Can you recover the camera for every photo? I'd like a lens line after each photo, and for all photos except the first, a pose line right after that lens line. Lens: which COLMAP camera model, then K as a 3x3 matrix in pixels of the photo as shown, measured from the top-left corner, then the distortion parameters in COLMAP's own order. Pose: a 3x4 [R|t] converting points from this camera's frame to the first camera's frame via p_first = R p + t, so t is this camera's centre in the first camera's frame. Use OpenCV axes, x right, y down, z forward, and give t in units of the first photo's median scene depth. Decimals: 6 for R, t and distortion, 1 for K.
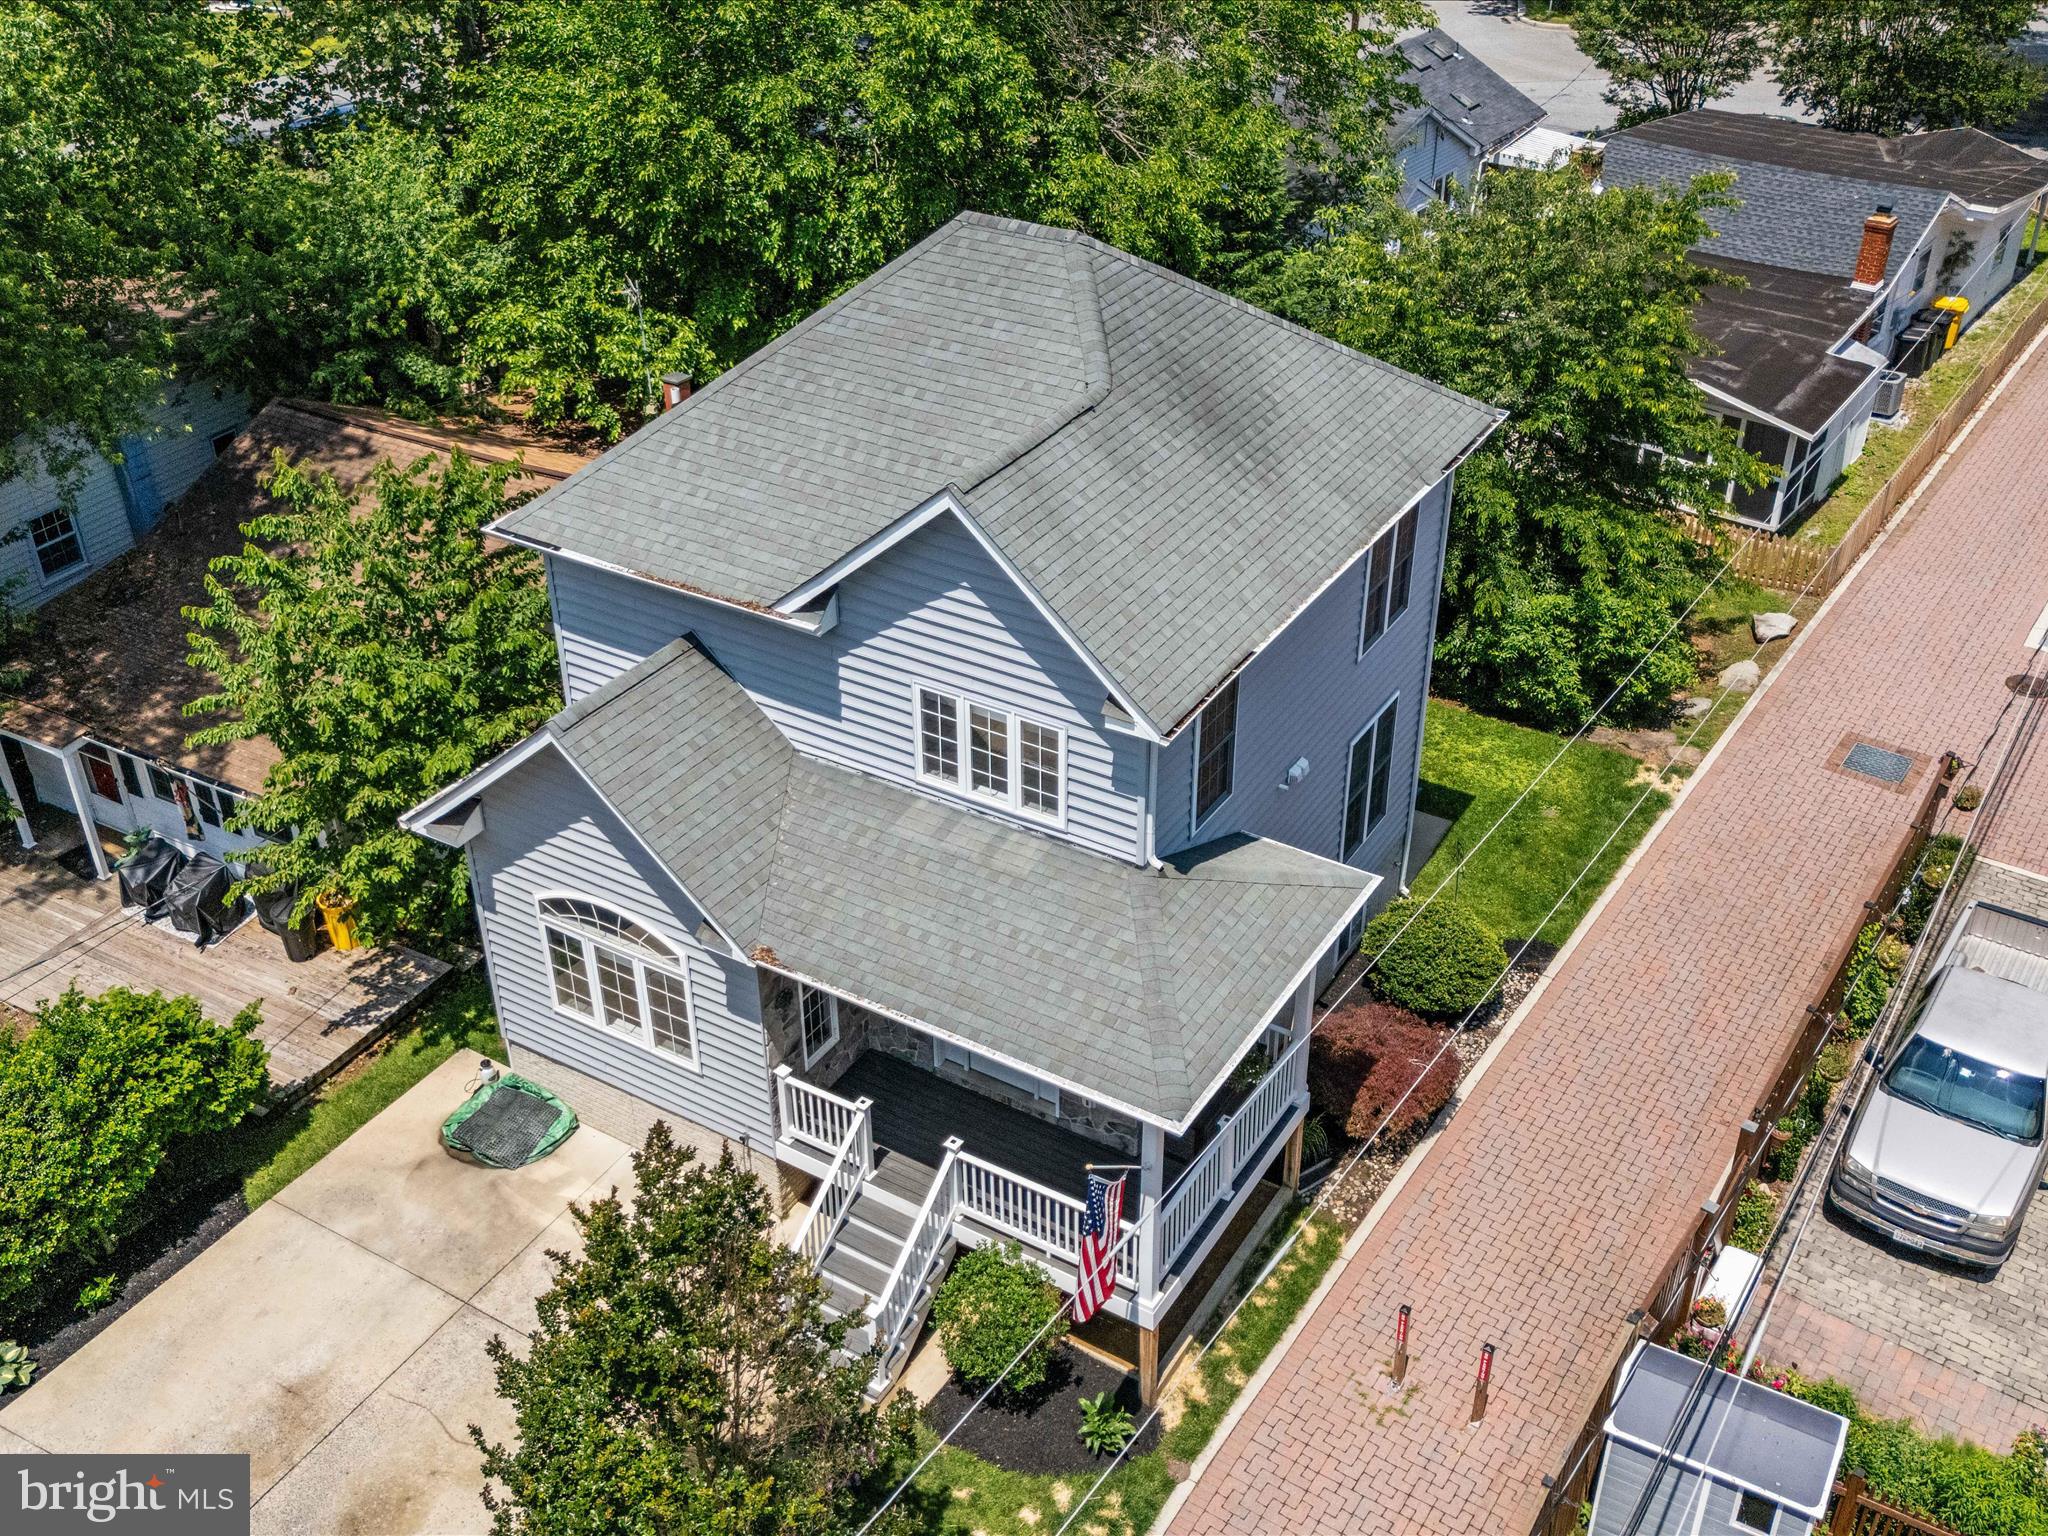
lens RADIAL K [[2012.2, 0, 1030.5], [0, 2012.2, 762.1], [0, 0, 1]] dist [0.110095, -0.166796]
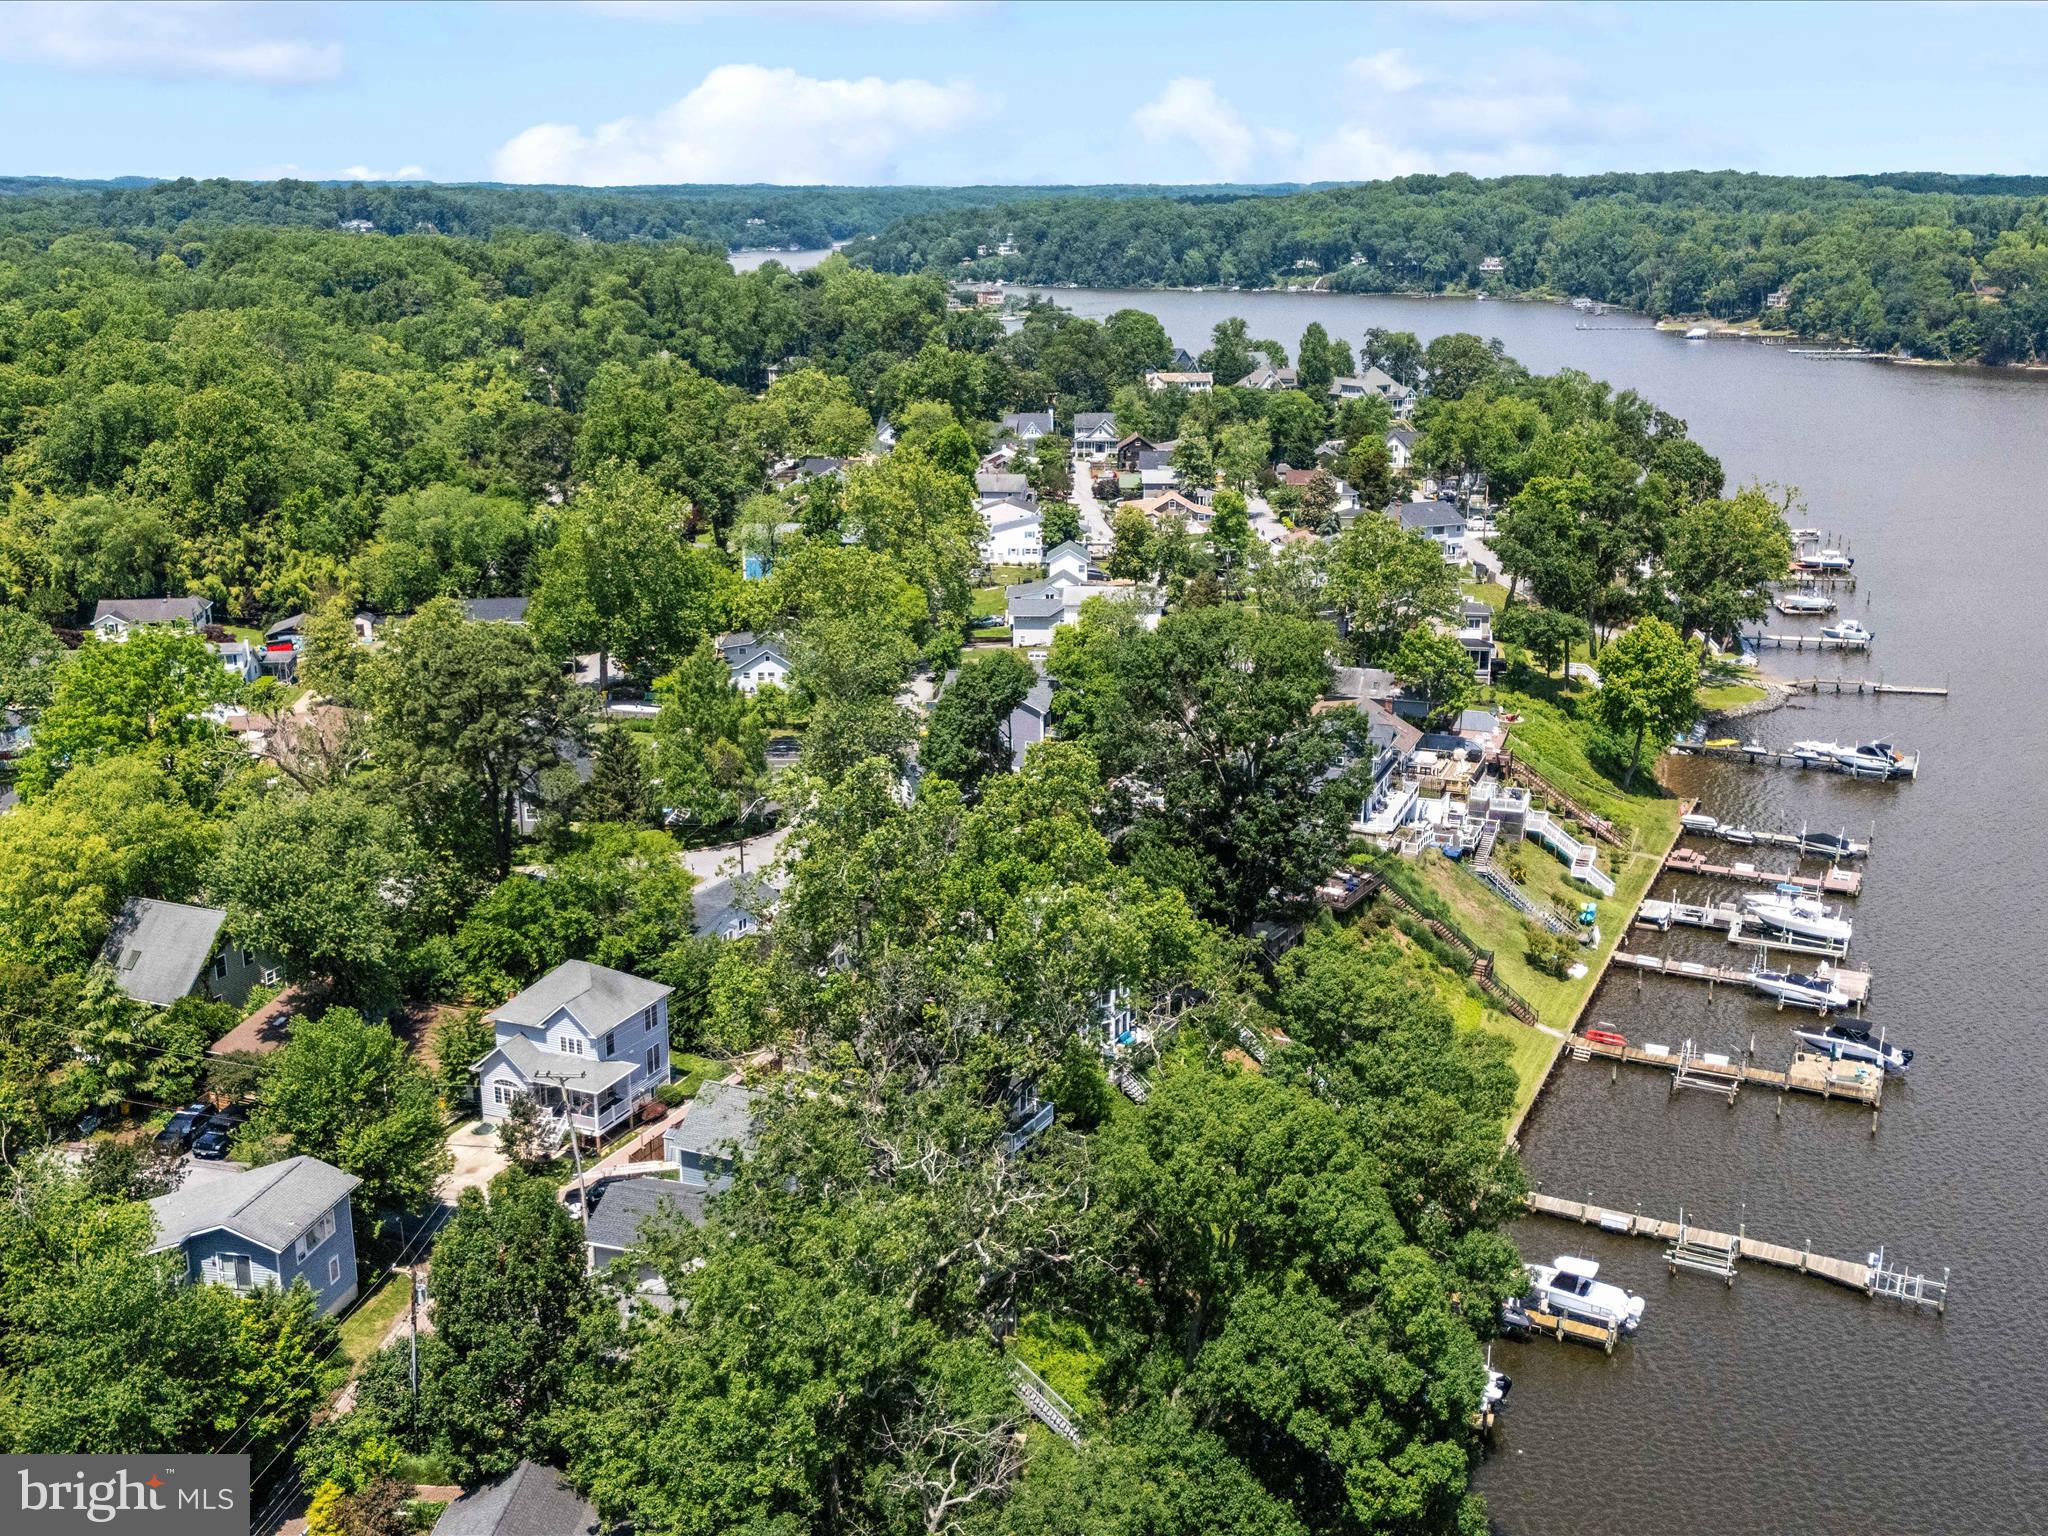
lens RADIAL K [[2012.2, 0, 1030.5], [0, 2012.2, 762.1], [0, 0, 1]] dist [0.110095, -0.166796]
pose [[0.991106, -0.036939, 0.127842, 0.557335], [0.072352, 0.955877, -0.284719, 0.941976], [-0.111684, 0.291437, 0.950048, -4.846011]]
